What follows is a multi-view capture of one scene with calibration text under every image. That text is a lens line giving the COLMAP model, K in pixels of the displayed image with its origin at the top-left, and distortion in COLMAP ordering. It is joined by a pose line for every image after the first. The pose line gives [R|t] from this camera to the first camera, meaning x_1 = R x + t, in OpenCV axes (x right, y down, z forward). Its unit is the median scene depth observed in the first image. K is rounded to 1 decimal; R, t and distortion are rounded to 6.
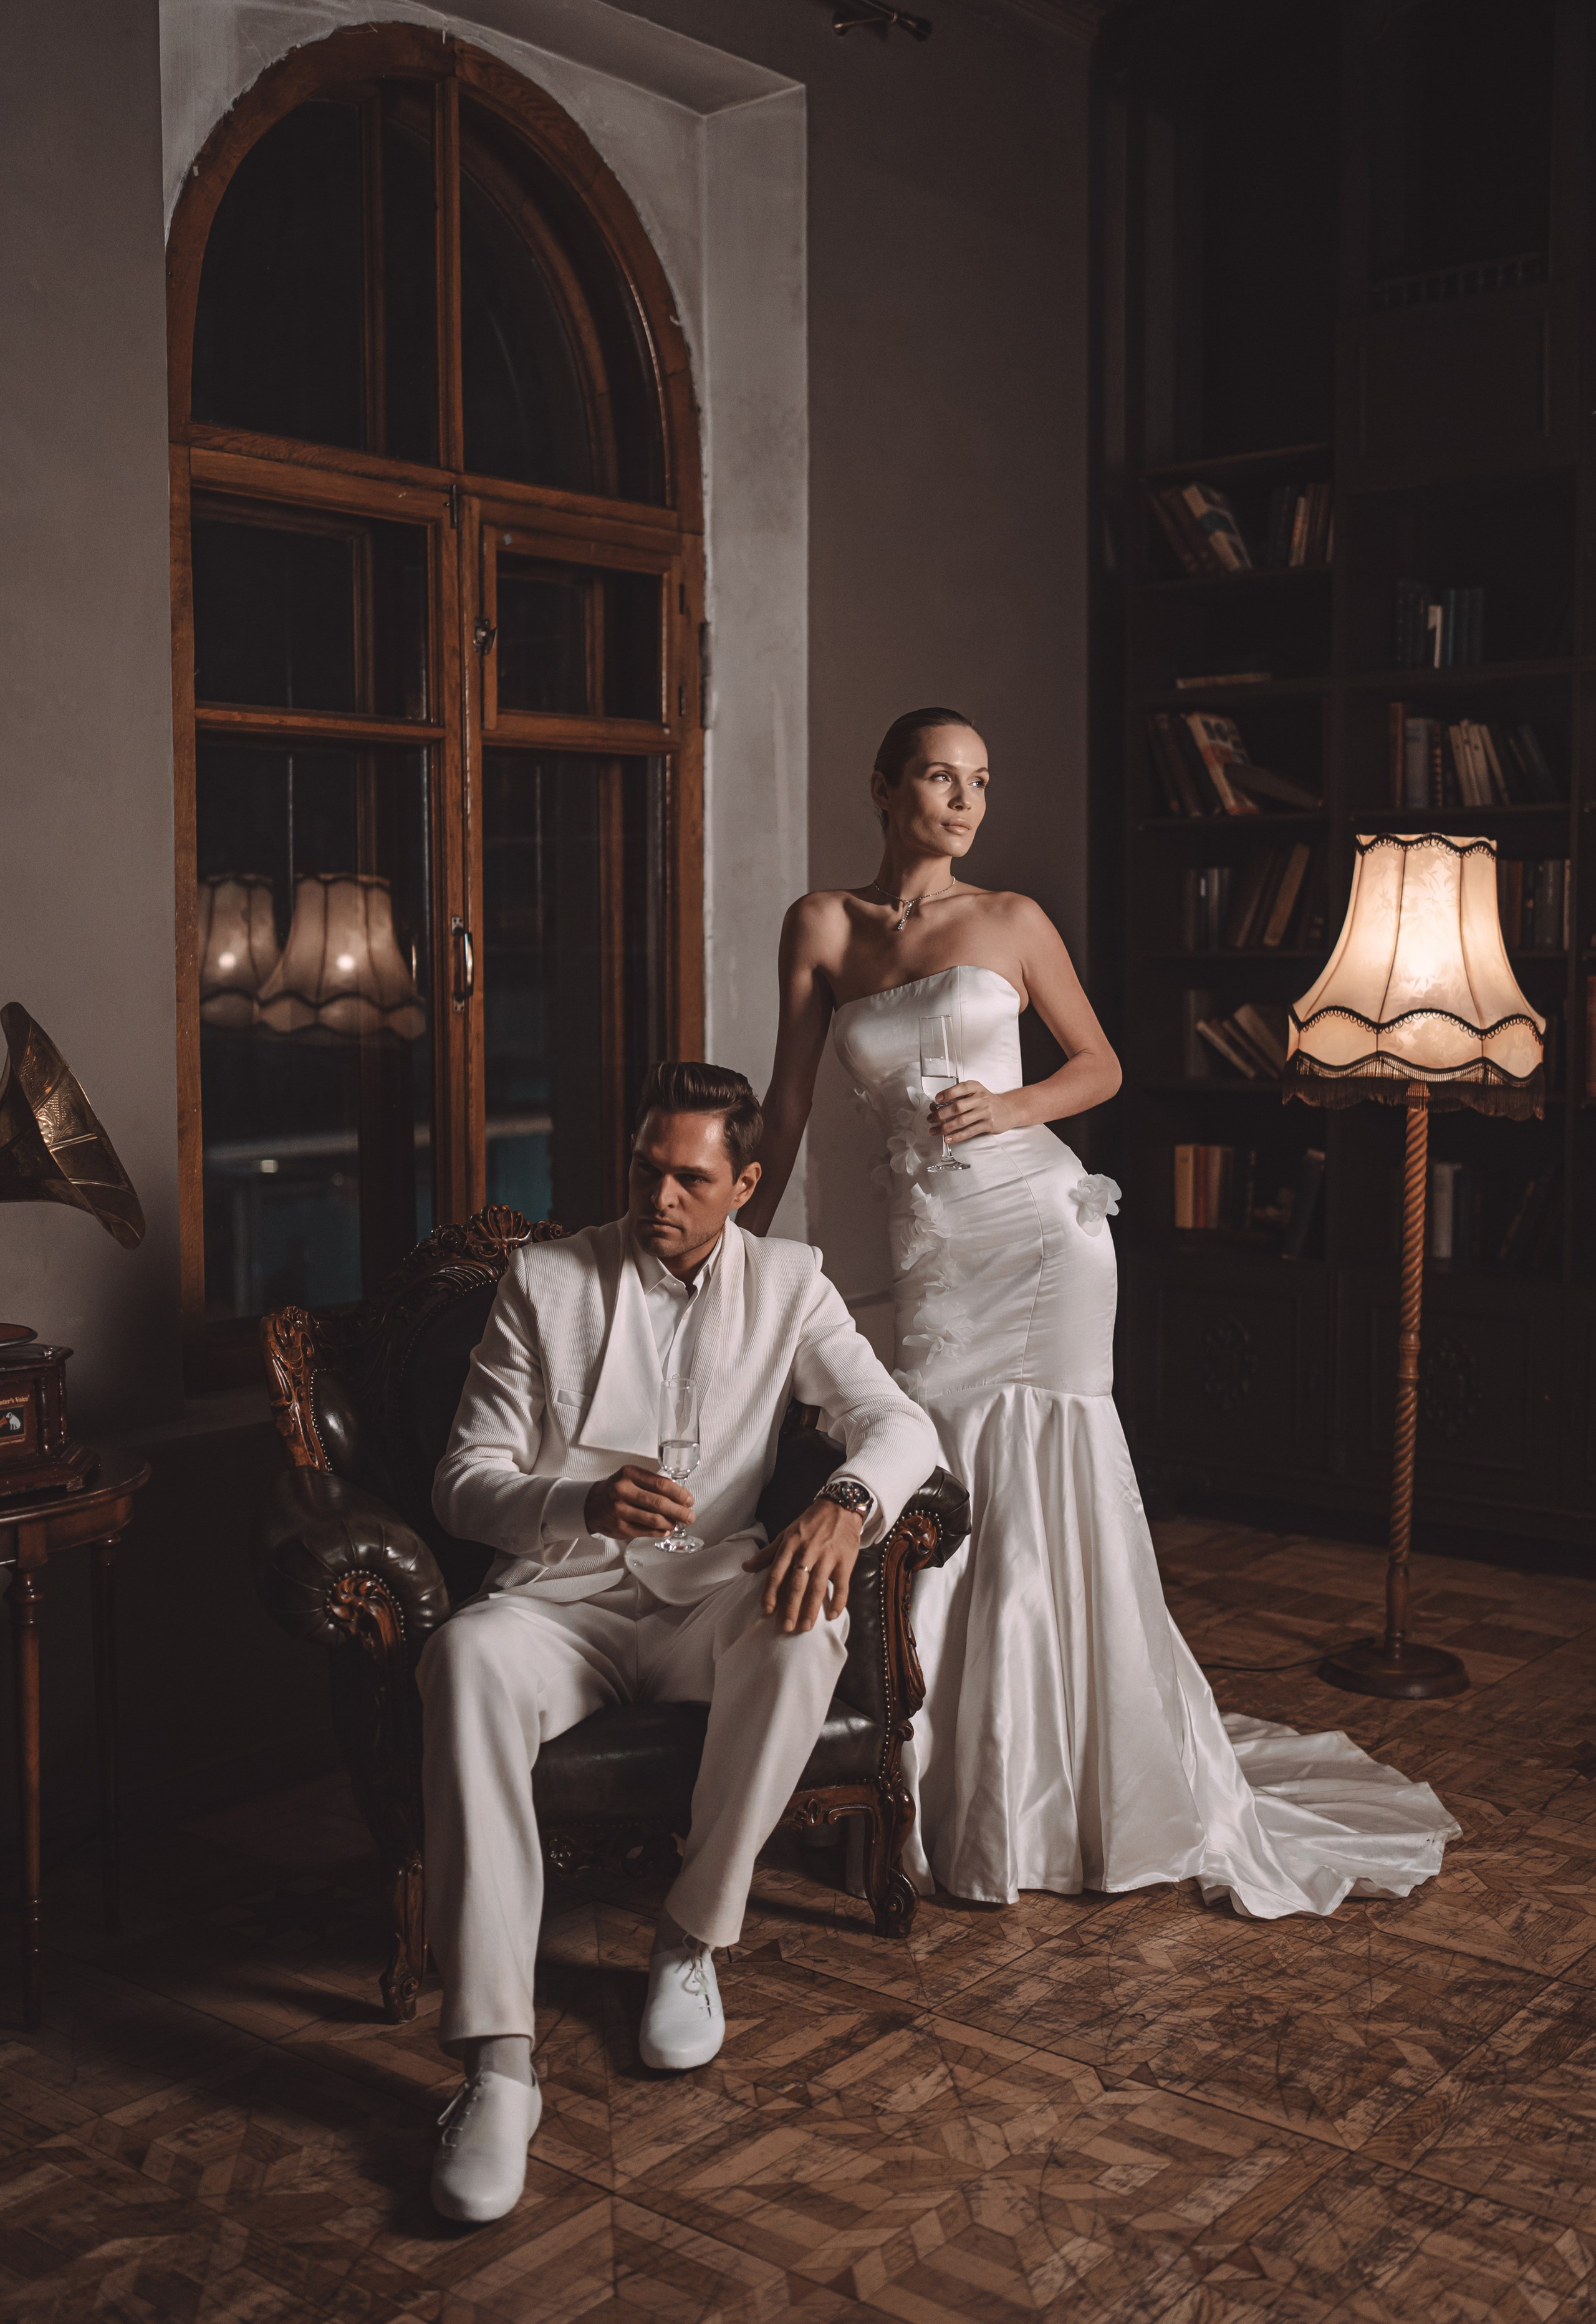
lens RADIAL K [[2473.3, 0, 796.7], [0, 2473.3, 1095.5], [0, 0, 1]] dist [-0.004795, 0.042499]
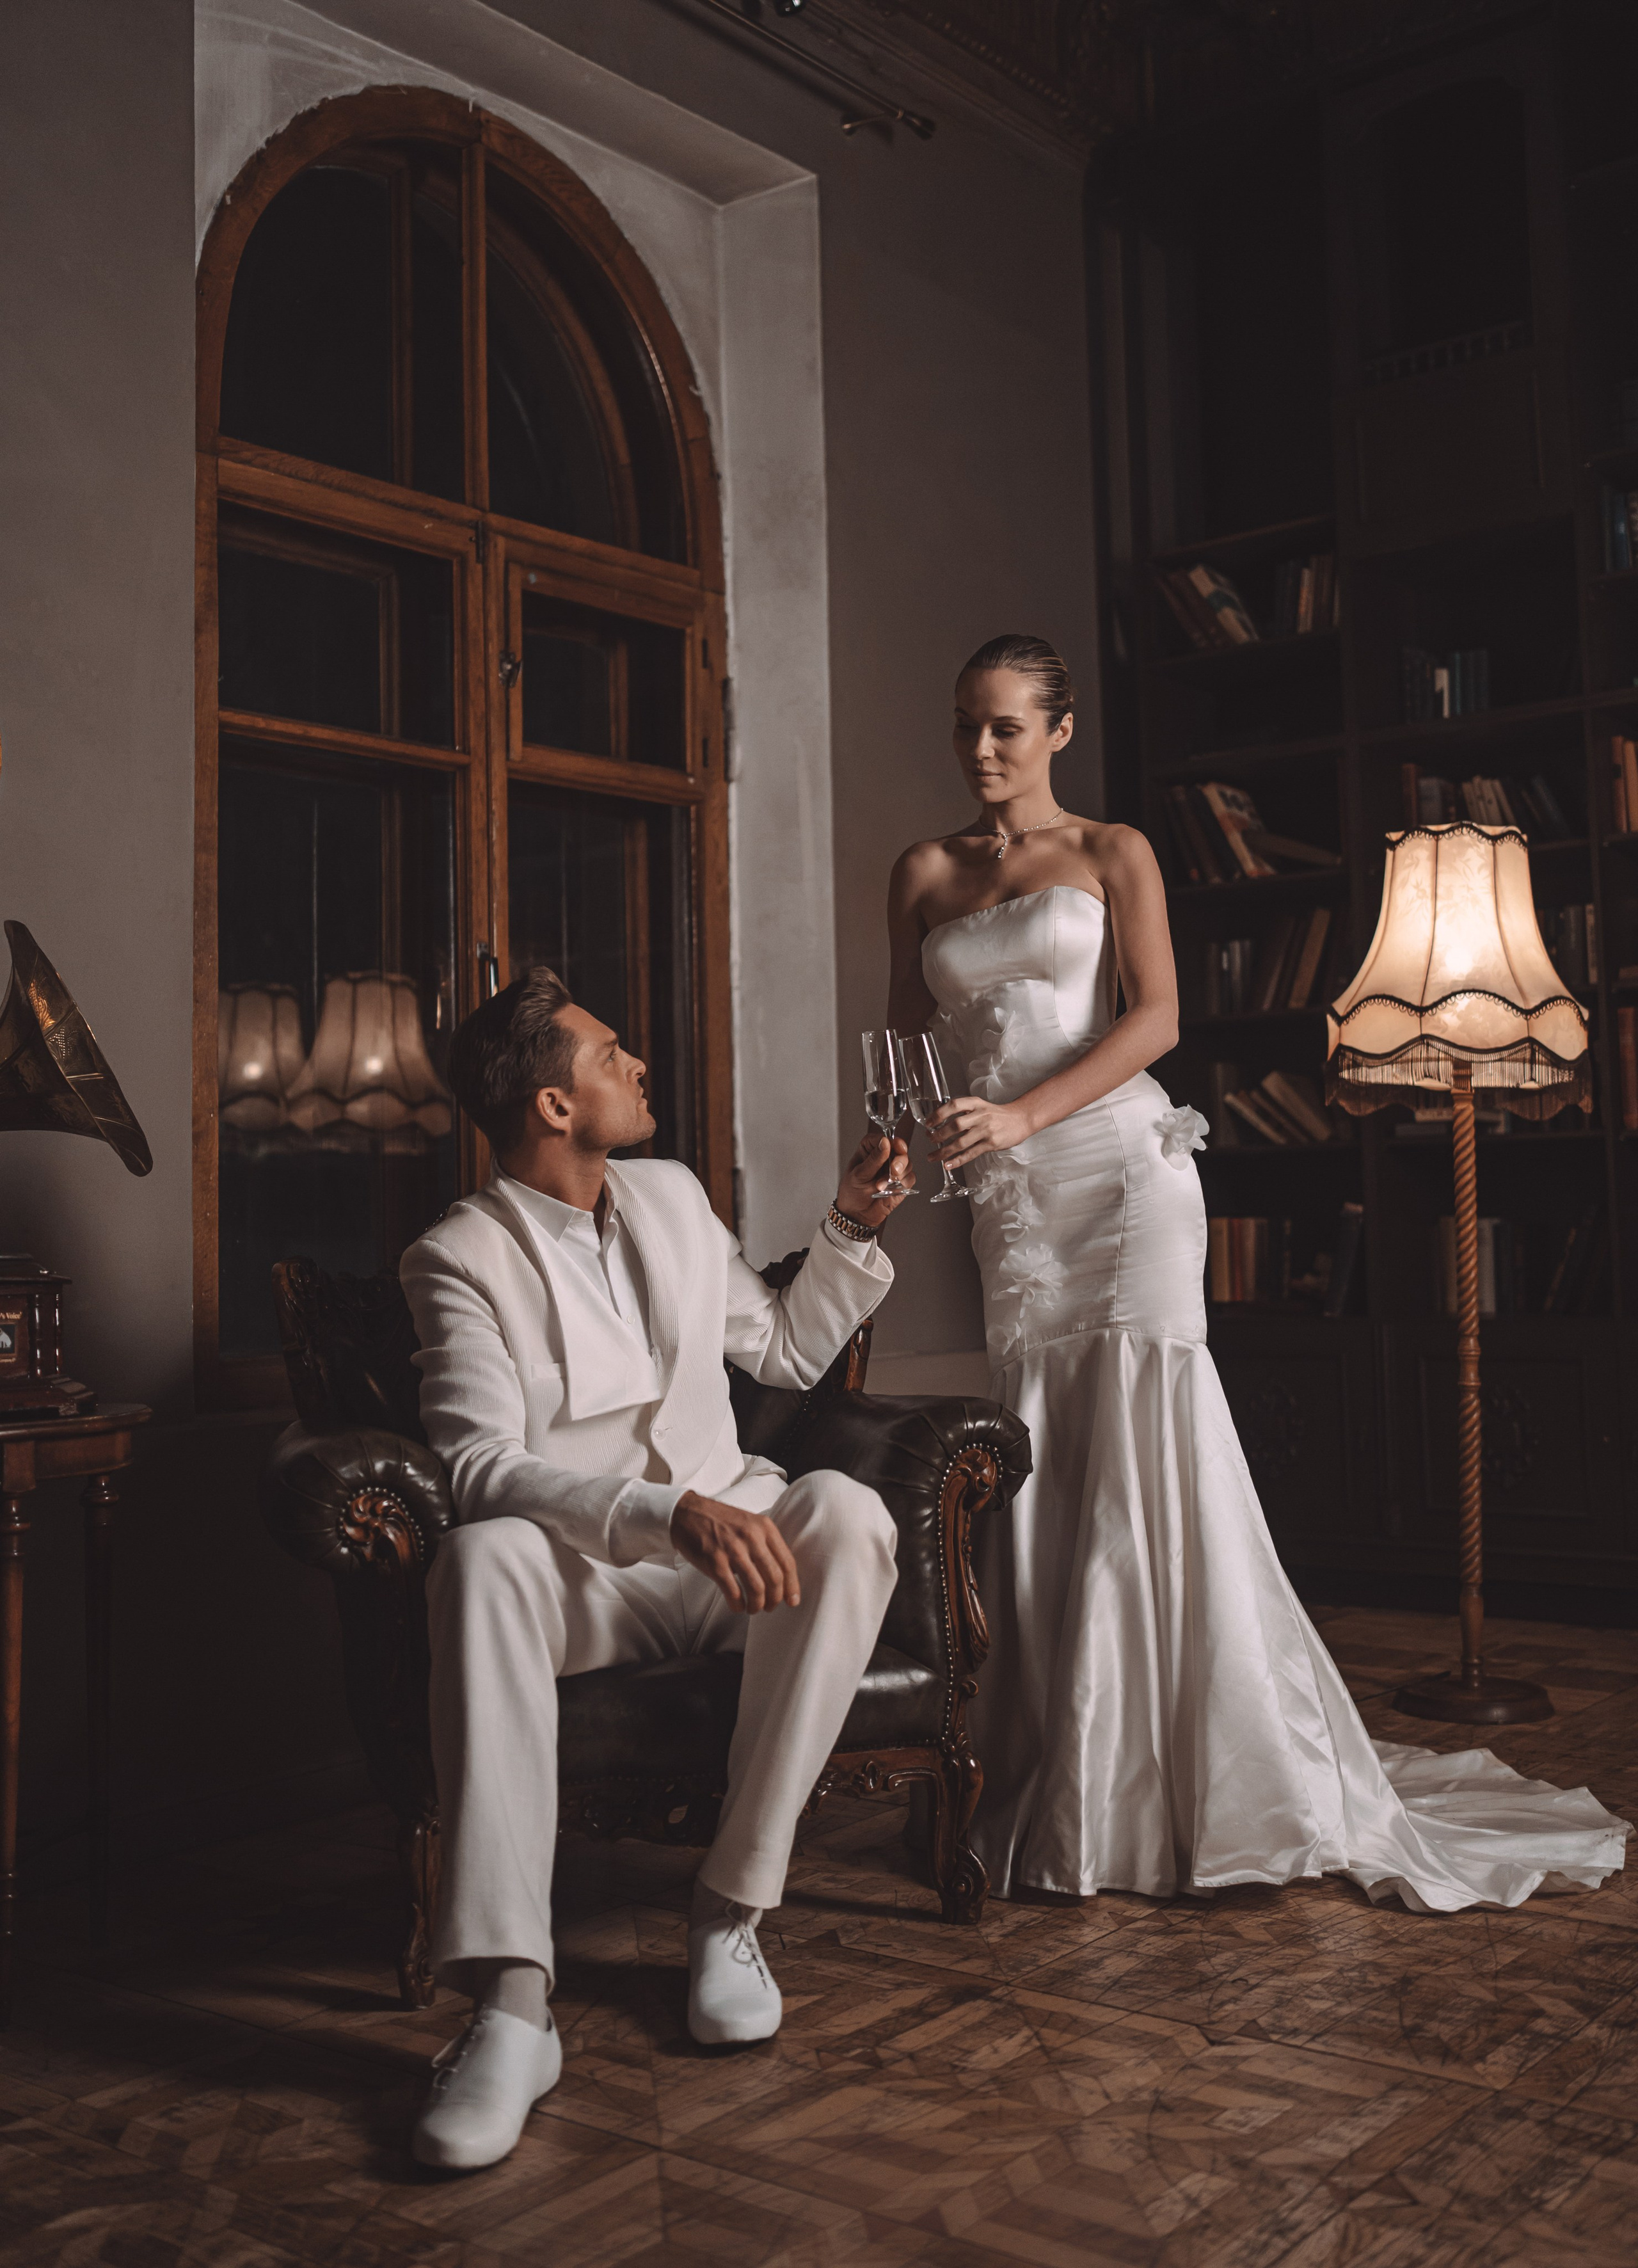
lens RADIAL K [[2372.6, 0, 841.8], [0, 2372.6, 1026.5], [0, 0, 1]] dist [-0.011740, 0.086736]
pose [[0.999693, -0.019184, 0.015709, -0.012586], [0.021309, 0.988656, -0.148681, 0.143622], [-0.012679, 0.148970, 0.988760, 0.090232]]
